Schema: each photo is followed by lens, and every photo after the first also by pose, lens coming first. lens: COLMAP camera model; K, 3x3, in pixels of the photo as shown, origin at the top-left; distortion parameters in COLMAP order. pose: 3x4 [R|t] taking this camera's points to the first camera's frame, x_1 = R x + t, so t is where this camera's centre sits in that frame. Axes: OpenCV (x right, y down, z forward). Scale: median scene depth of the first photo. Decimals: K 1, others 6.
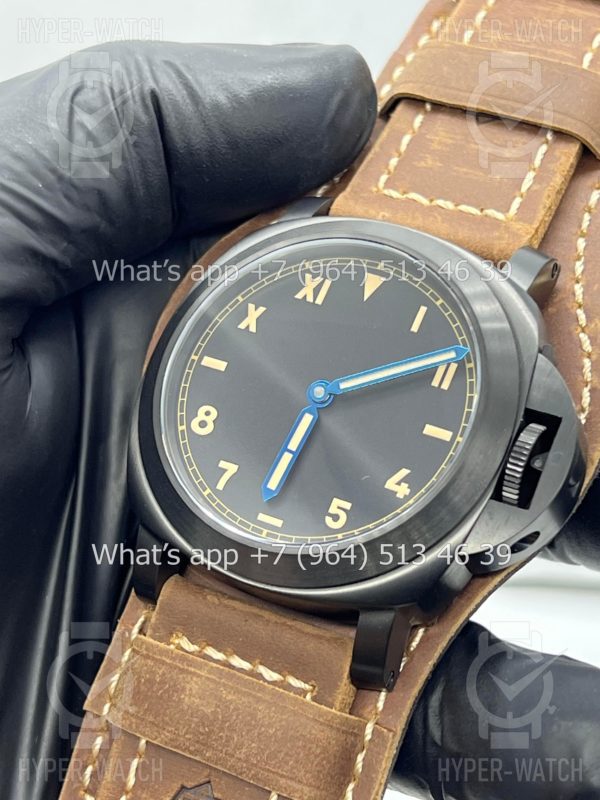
lens RADIAL K [[1899.6, 0, 332.6], [0, 1899.6, 410.0], [0, 0, 1]] dist [0.251100, 0.000000]
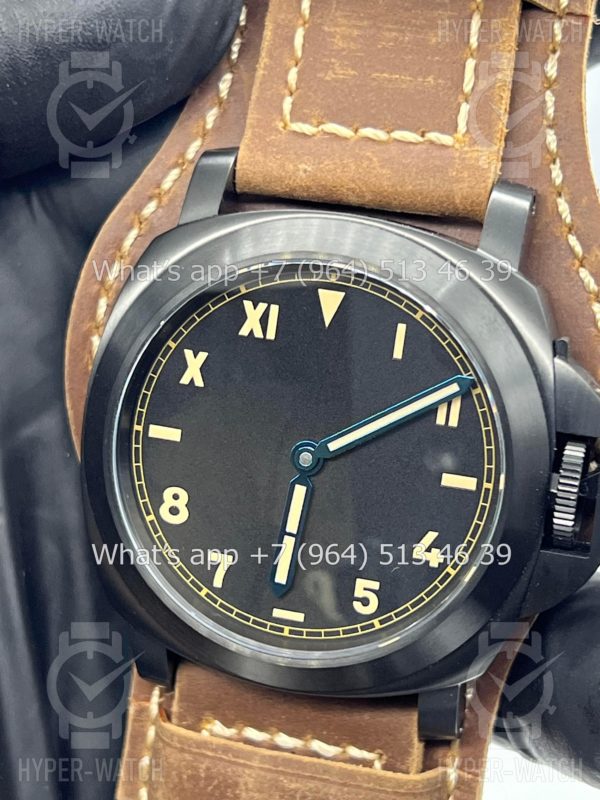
lens RADIAL K [[1899.6, 0, 281.5], [0, 1899.6, 370.3], [0, 0, 1]] dist [0.251100, 0.000000]
pose [[0.963613, -0.266333, 0.022721, -0.025208], [0.235605, 0.886427, 0.398420, -0.370122], [-0.126253, -0.378569, 0.916922, 0.247659]]
